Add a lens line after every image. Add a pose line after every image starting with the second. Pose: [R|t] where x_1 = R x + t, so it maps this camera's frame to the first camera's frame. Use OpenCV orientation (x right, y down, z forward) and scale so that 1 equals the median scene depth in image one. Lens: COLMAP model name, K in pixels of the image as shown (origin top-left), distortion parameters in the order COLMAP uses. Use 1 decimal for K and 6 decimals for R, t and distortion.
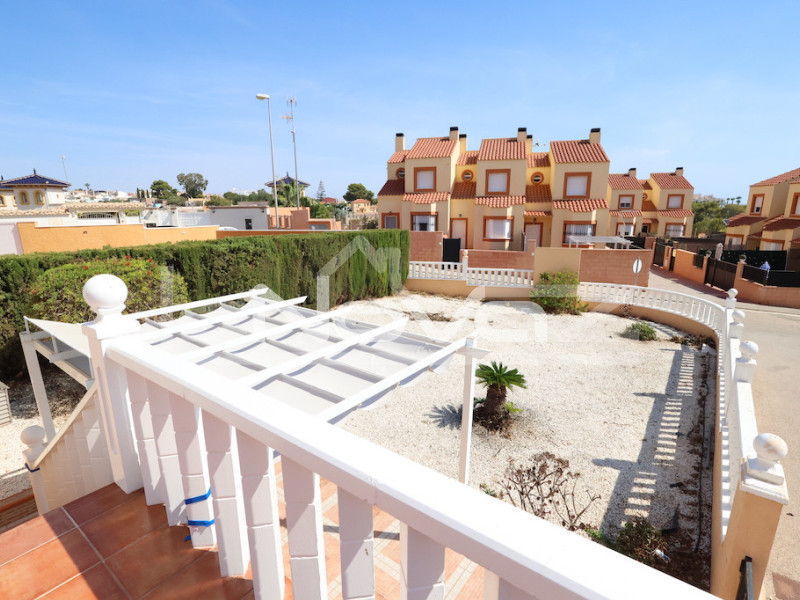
lens RADIAL K [[417.9, 0, 398.9], [0, 417.9, 299.9], [0, 0, 1]] dist [0.001303, 0.000817]
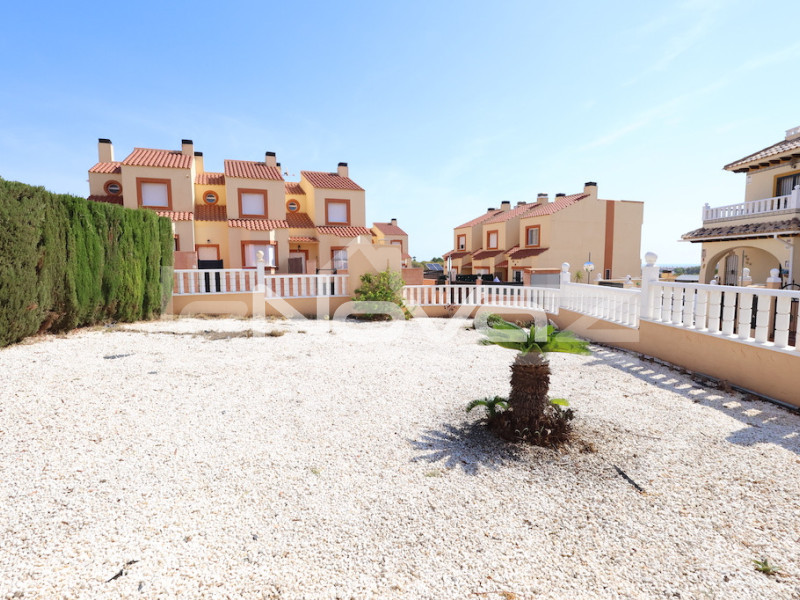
lens RADIAL K [[417.9, 0, 399.6], [0, 417.9, 299.0], [0, 0, 1]] dist [0.001303, 0.000817]
pose [[0.797663, -0.050697, 0.600969, -0.049333], [0.138007, 0.985365, -0.100051, 0.038730], [-0.587102, 0.162745, 0.792985, 0.162491]]
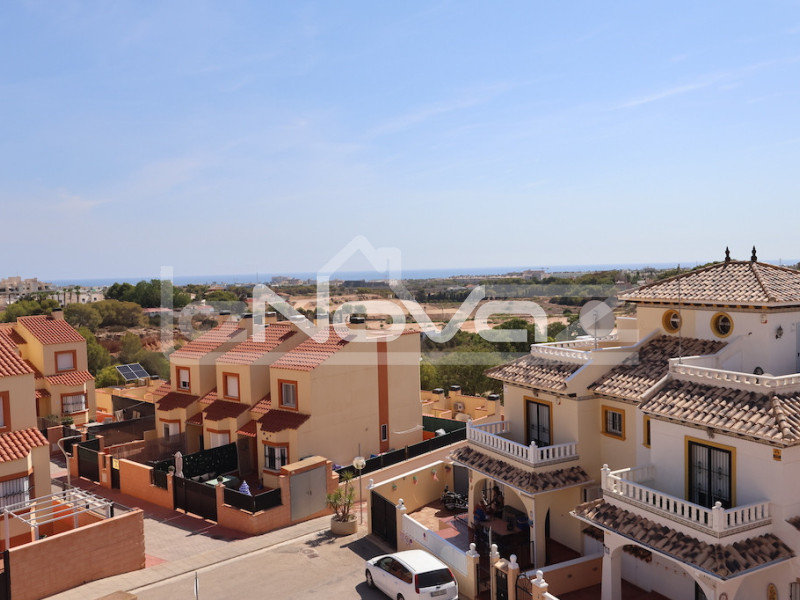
lens RADIAL K [[708.6, 0, 401.0], [0, 708.6, 299.1], [0, 0, 1]] dist [-0.003810, 0.008571]
pose [[0.437389, -0.049930, 0.897885, -0.210178], [0.227003, 0.972253, -0.056515, -0.221213], [-0.870150, 0.228542, 0.436587, -0.012572]]
